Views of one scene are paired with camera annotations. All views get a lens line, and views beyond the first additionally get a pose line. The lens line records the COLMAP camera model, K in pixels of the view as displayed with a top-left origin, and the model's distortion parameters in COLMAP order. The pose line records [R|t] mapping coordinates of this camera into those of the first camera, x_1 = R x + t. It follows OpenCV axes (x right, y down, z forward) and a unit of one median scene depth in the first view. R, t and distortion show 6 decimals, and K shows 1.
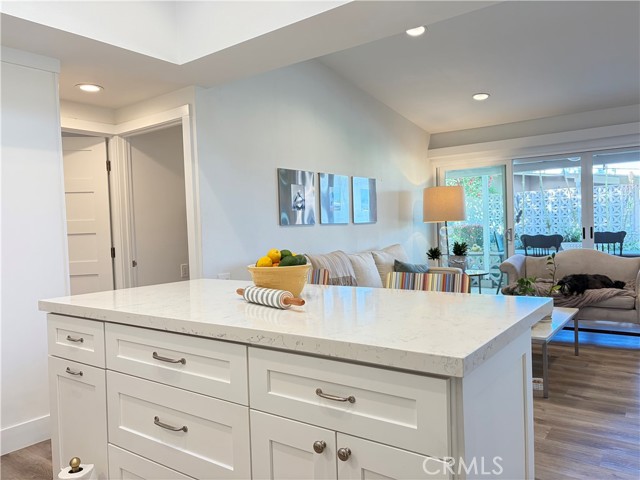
lens RADIAL K [[486.9, 0, 319.9], [0, 486.9, 237.7], [0, 0, 1]] dist [0.045363, -0.024602]
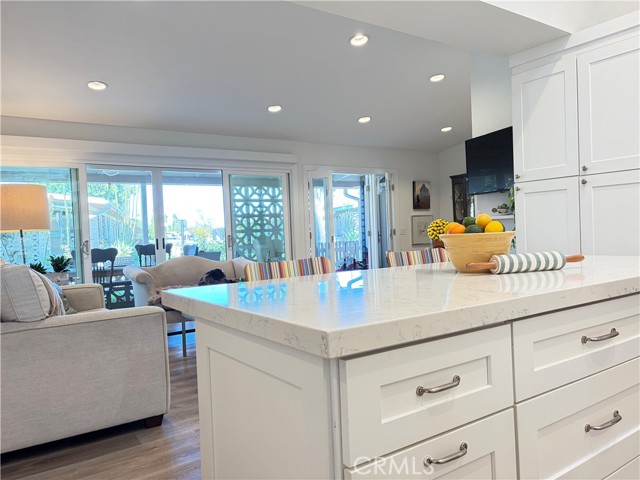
lens RADIAL K [[486.9, 0, 321.5], [0, 486.9, 240.8], [0, 0, 1]] dist [0.045363, -0.024602]
pose [[0.321582, -0.002649, 0.946878, -0.345461], [0.060705, 0.997997, -0.017825, 0.024253], [-0.944934, 0.063212, 0.321099, 0.335289]]
